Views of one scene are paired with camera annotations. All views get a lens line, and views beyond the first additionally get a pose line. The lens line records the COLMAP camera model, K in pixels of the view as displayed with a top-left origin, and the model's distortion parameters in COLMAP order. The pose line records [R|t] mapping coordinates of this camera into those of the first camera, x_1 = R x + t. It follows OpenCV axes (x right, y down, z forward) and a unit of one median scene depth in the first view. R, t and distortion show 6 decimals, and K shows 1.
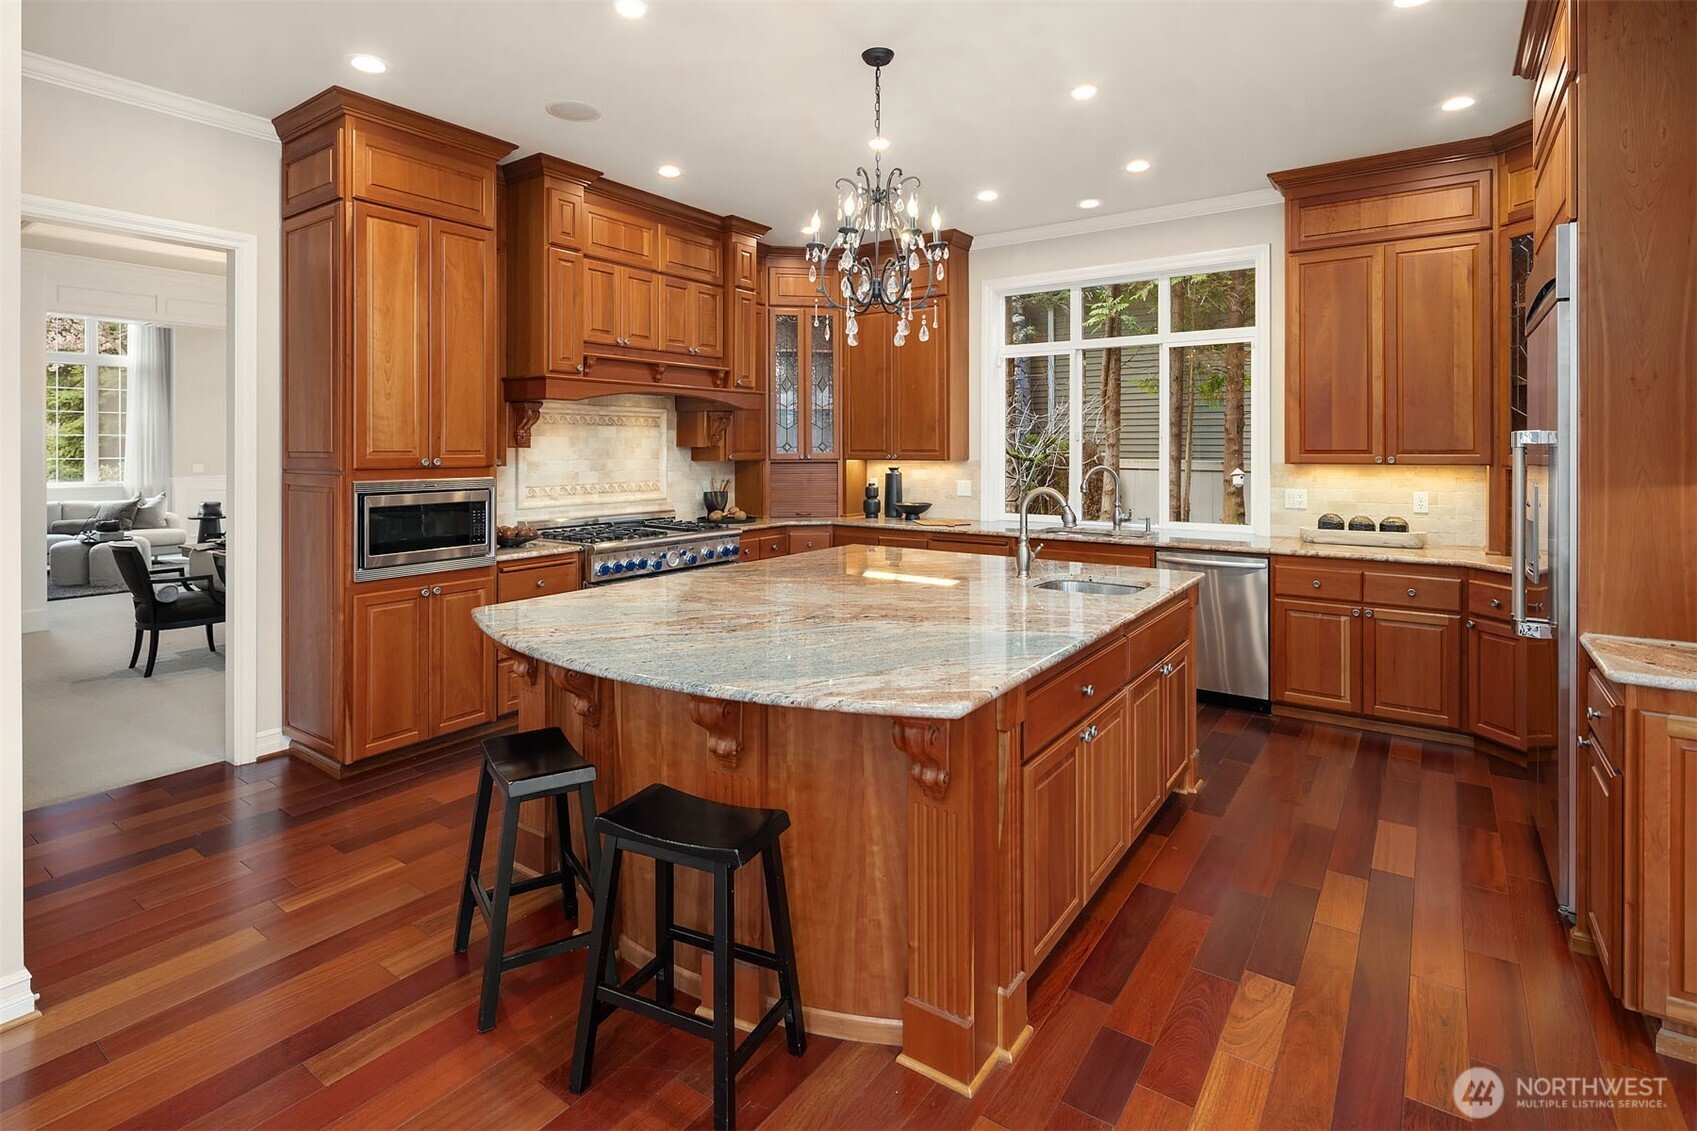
lens RADIAL K [[829.9, 0, 842.5], [0, 829.9, 448.4], [0, 0, 1]] dist [-0.002790, -0.001557]
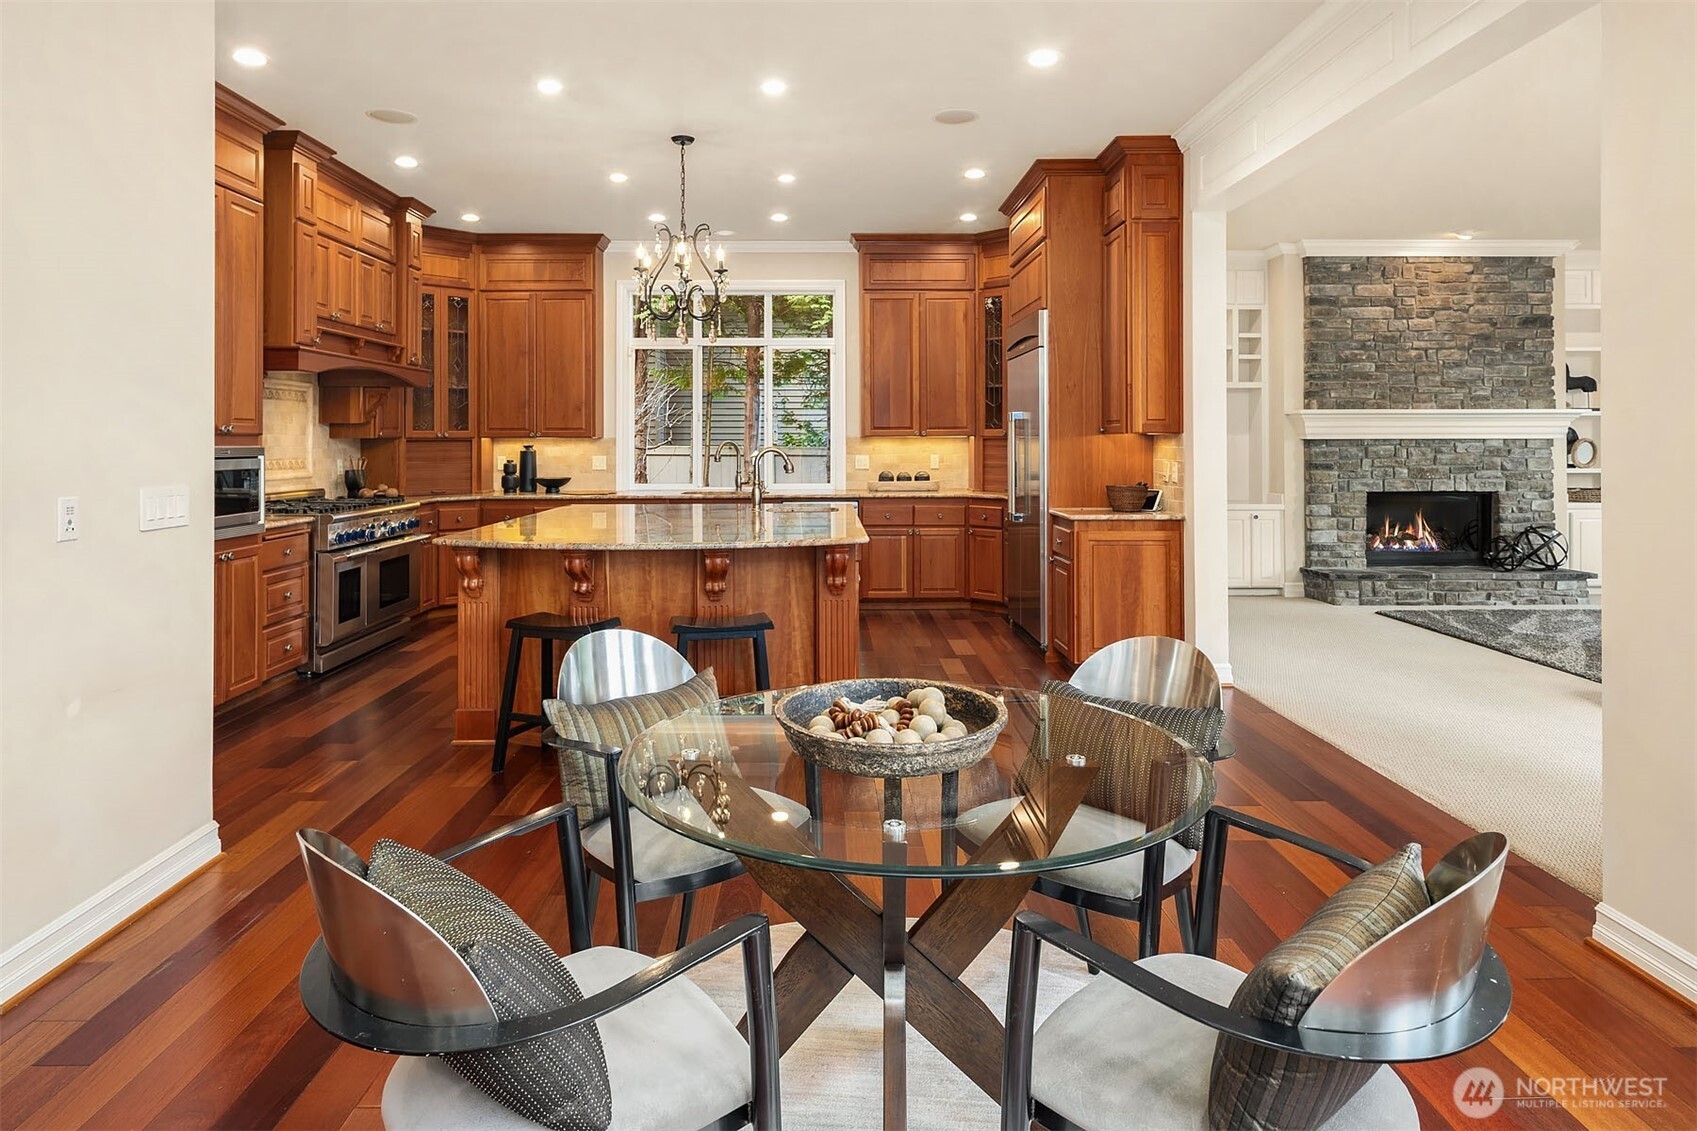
lens RADIAL K [[987.0, 0, 828.3], [0, 987.0, 438.2], [0, 0, 1]] dist [0.000754, -0.000862]
pose [[0.807093, 0.001202, 0.590423, -0.470893], [0.002733, 0.999980, -0.005773, 0.028031], [-0.590418, 0.006273, 0.807073, -0.311590]]
